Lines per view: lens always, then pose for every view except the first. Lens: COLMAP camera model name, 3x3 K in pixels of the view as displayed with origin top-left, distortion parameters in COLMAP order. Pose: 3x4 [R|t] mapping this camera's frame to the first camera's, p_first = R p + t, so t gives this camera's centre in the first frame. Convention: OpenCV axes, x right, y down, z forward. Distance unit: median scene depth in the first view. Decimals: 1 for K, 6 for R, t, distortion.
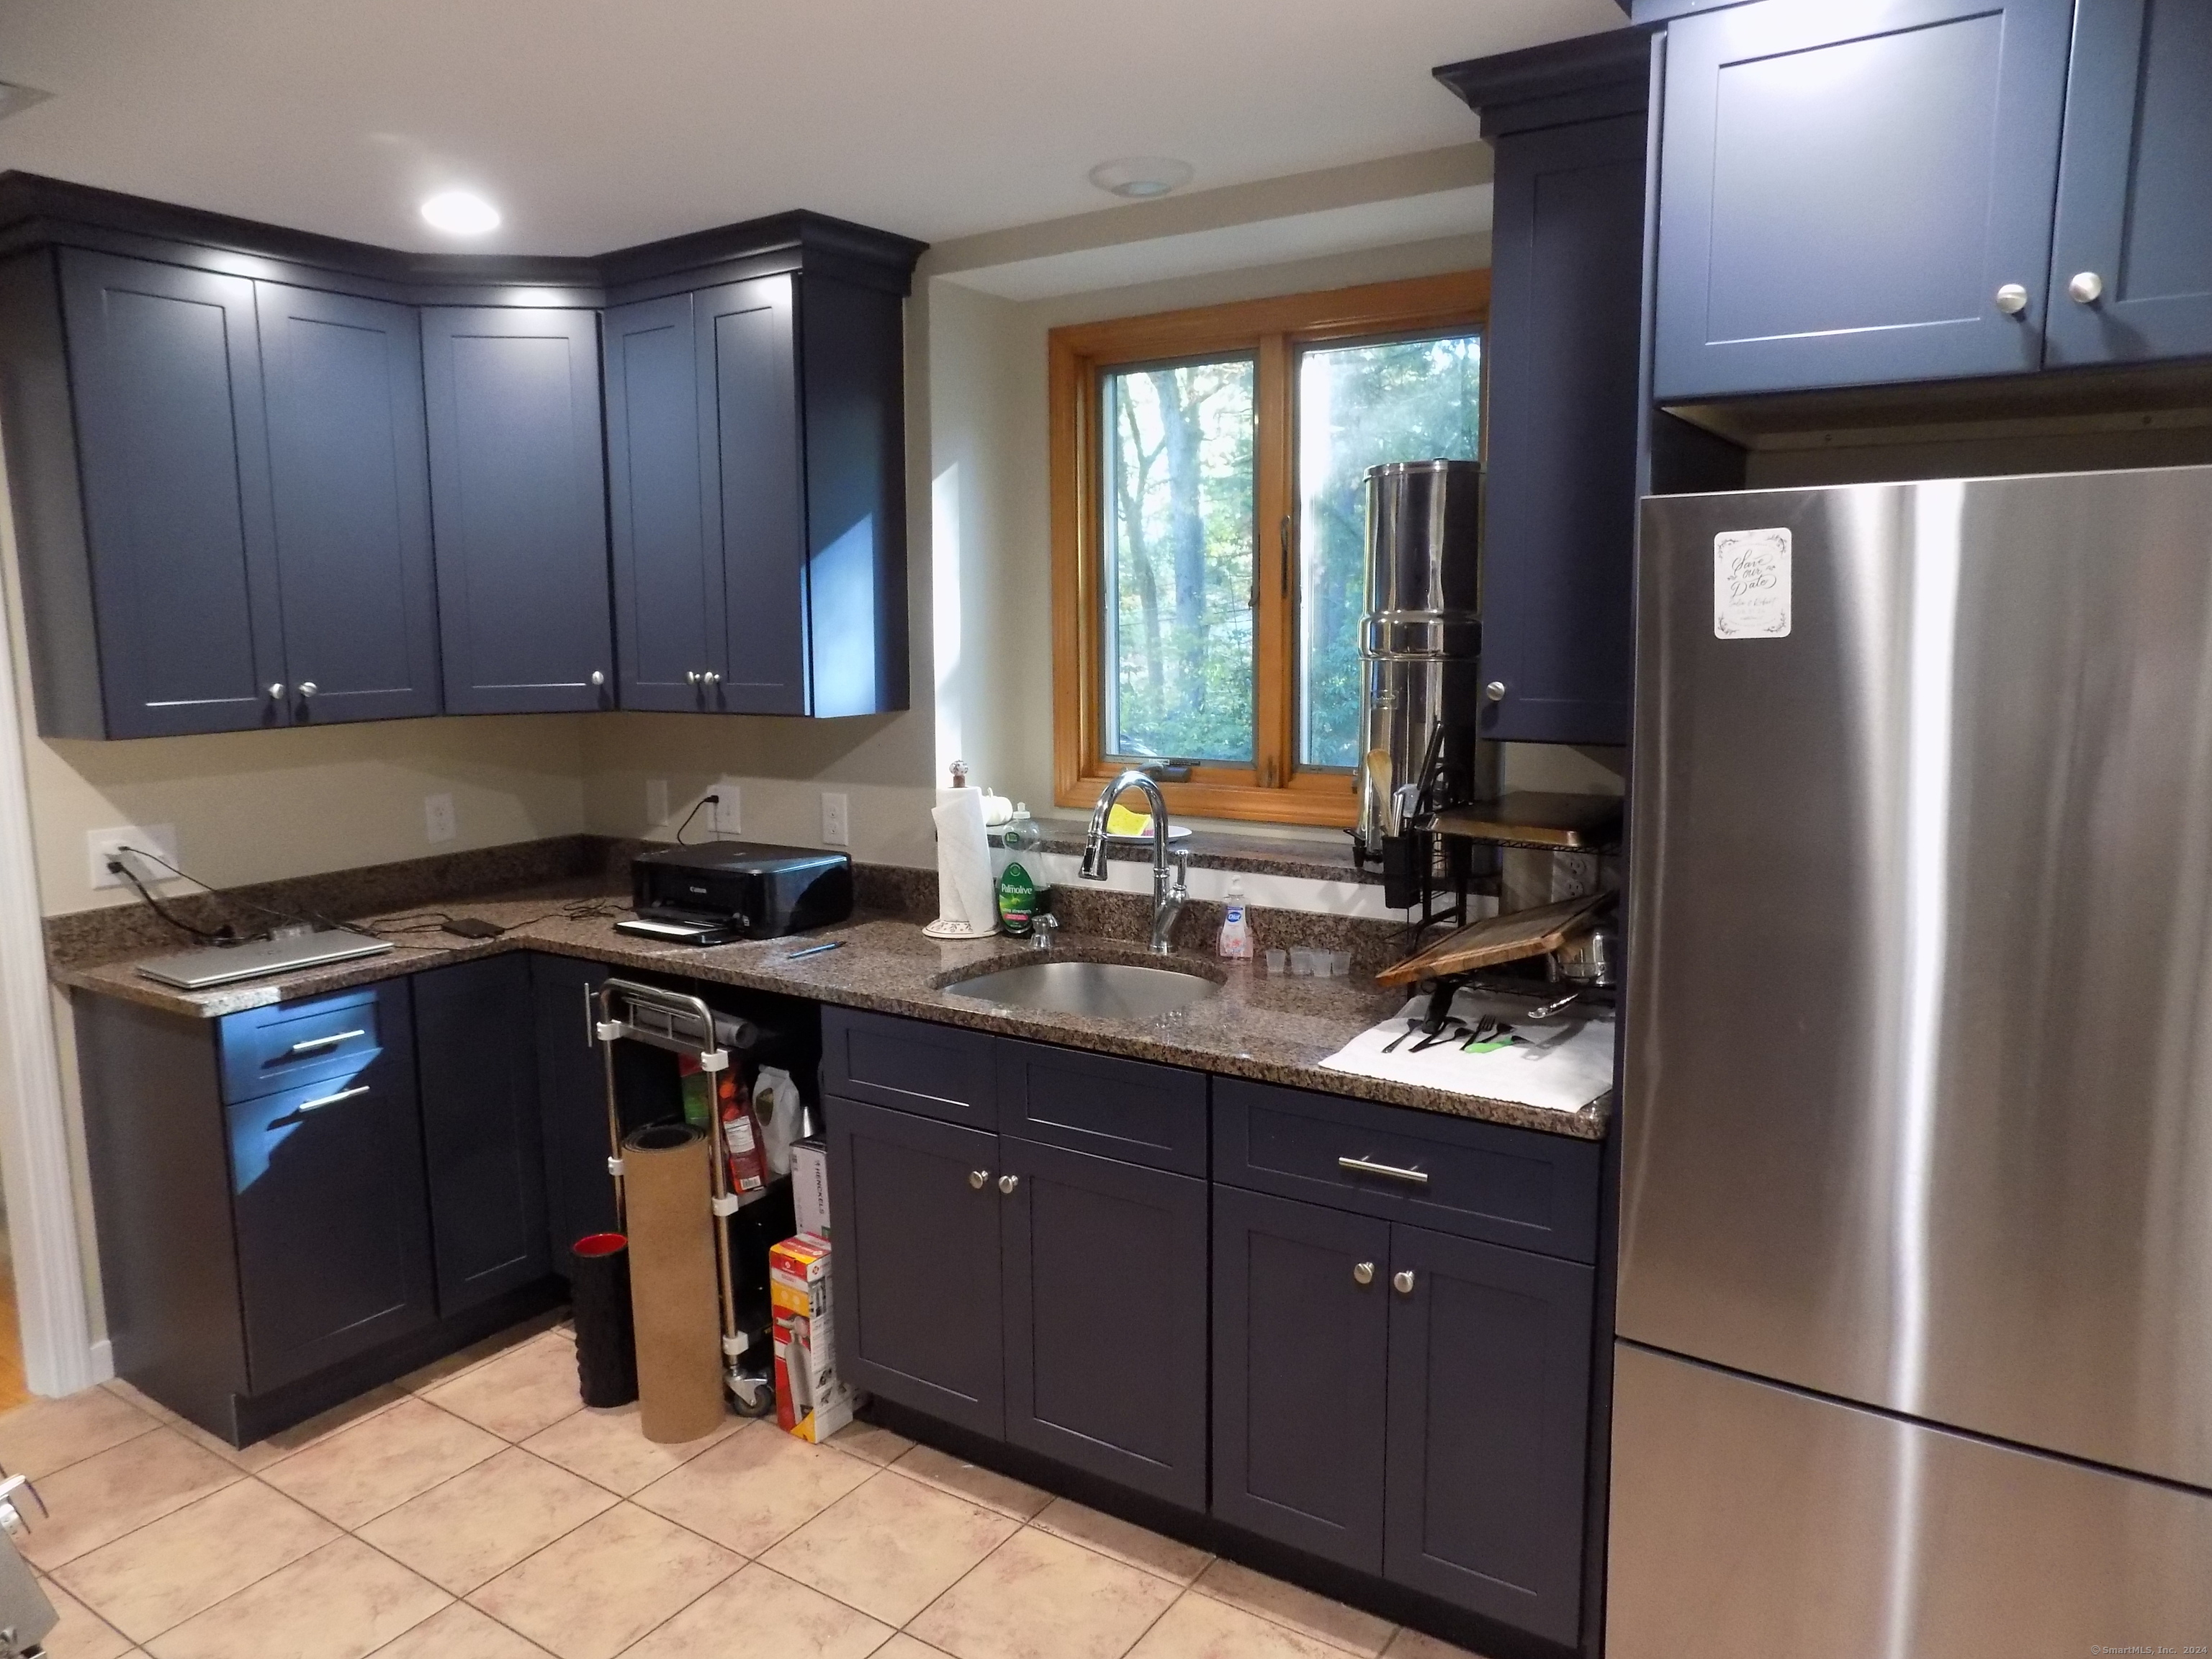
lens RADIAL K [[1505.5, 0, 1138.9], [0, 1505.5, 809.9], [0, 0, 1]] dist [-0.058083, 0.063718]
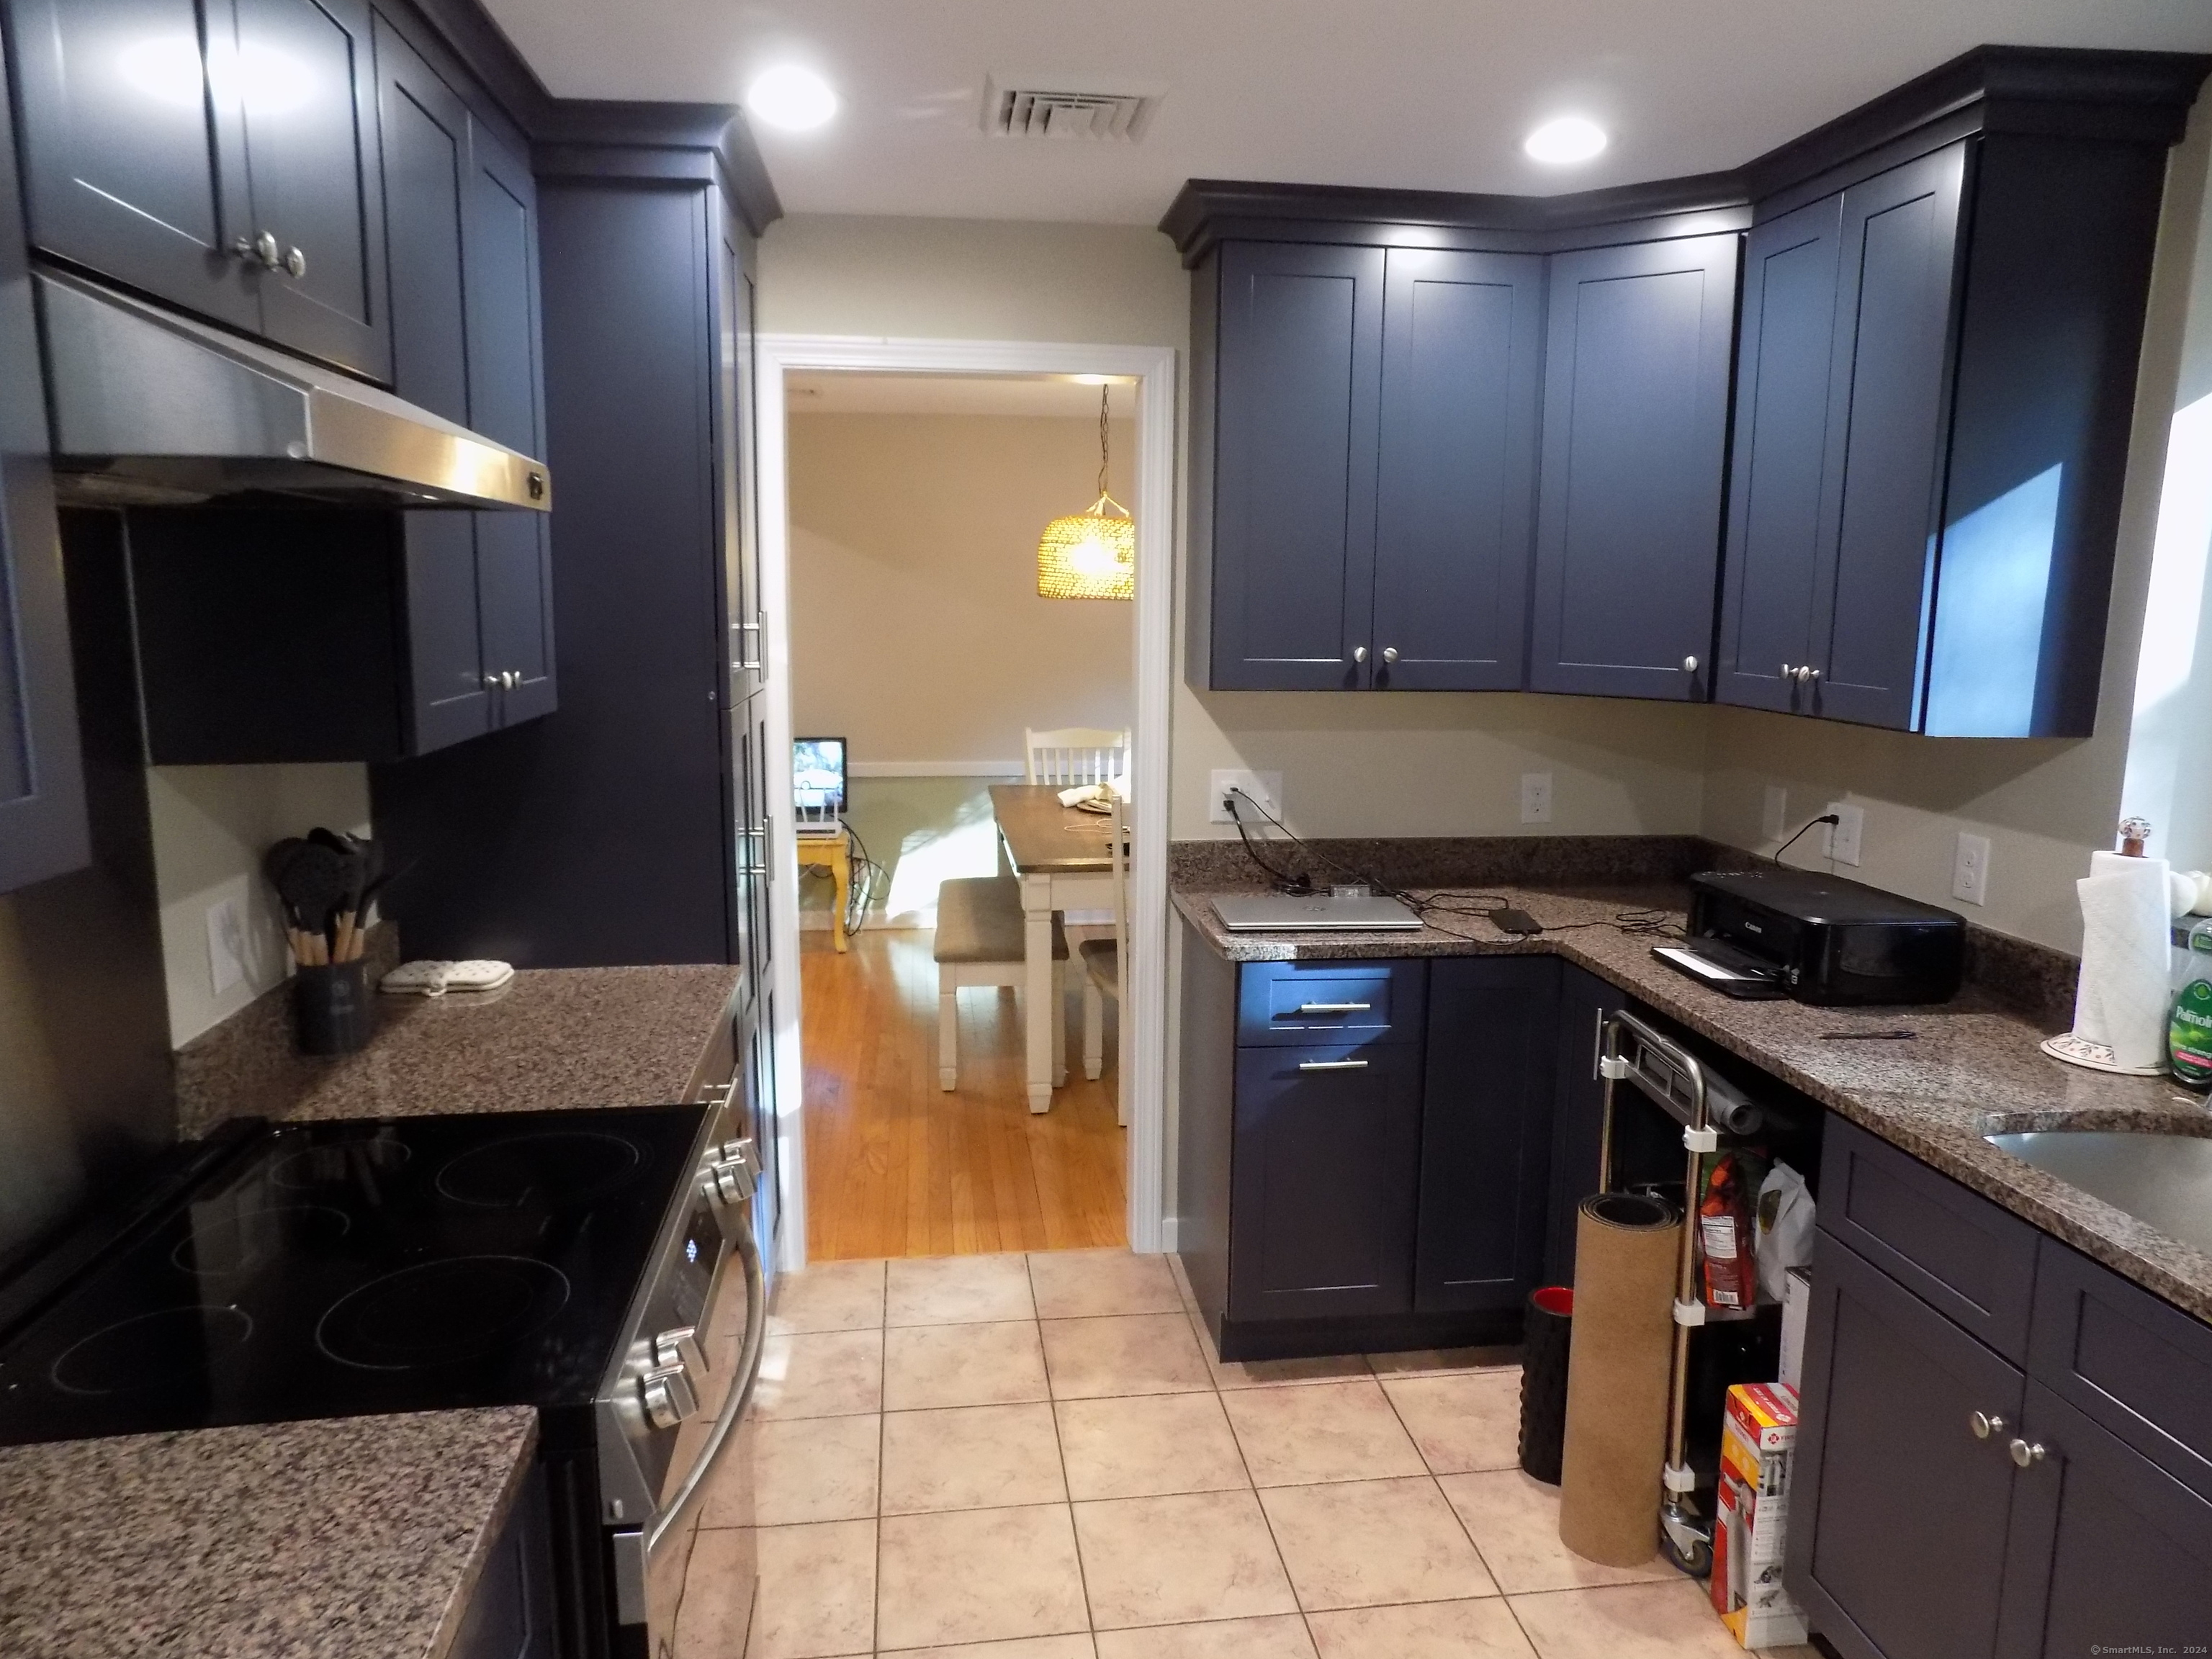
lens RADIAL K [[1505.5, 0, 1138.9], [0, 1505.5, 809.9], [0, 0, 1]] dist [-0.058083, 0.063718]
pose [[0.653477, 0.136893, -0.744464, 0.095502], [-0.123648, 0.989605, 0.073434, -0.031569], [0.746779, 0.044064, 0.663611, 0.212620]]
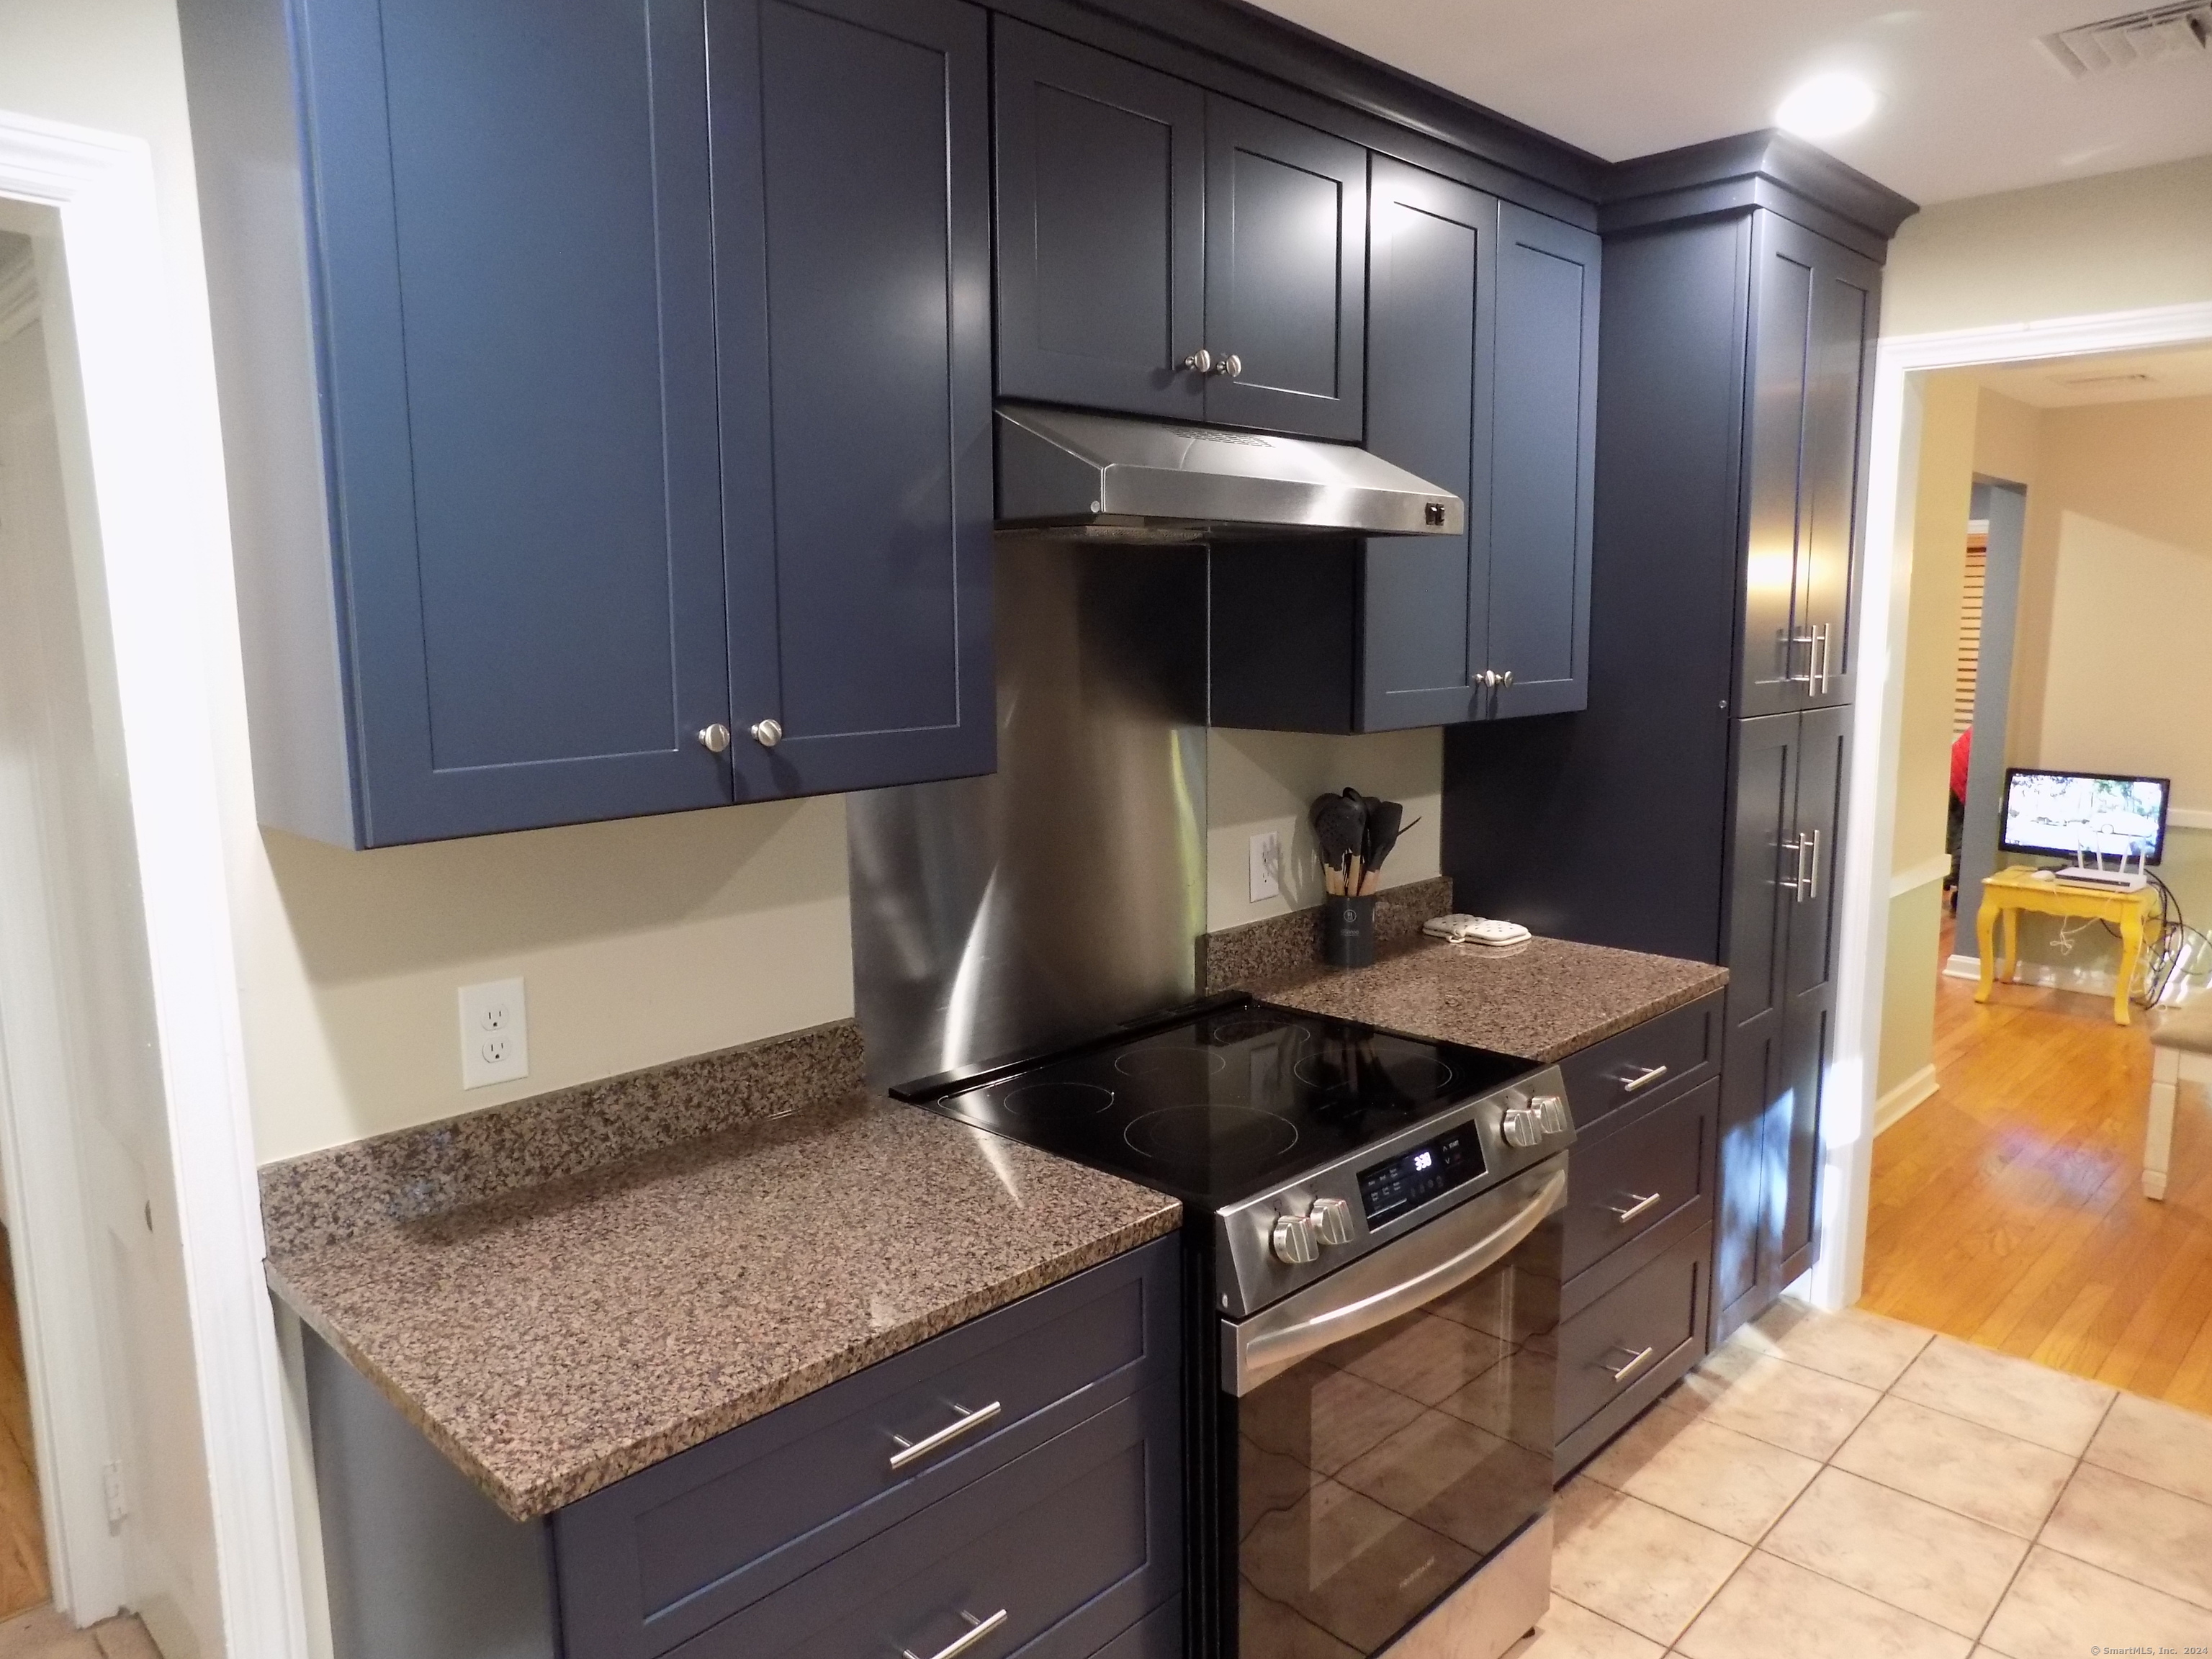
lens RADIAL K [[1505.5, 0, 1138.9], [0, 1505.5, 809.9], [0, 0, 1]] dist [-0.058083, 0.063718]
pose [[-0.184001, 0.156664, -0.970361, 0.227626], [-0.128402, 0.974926, 0.181749, -0.059865], [0.974503, 0.158038, -0.159272, 0.420906]]
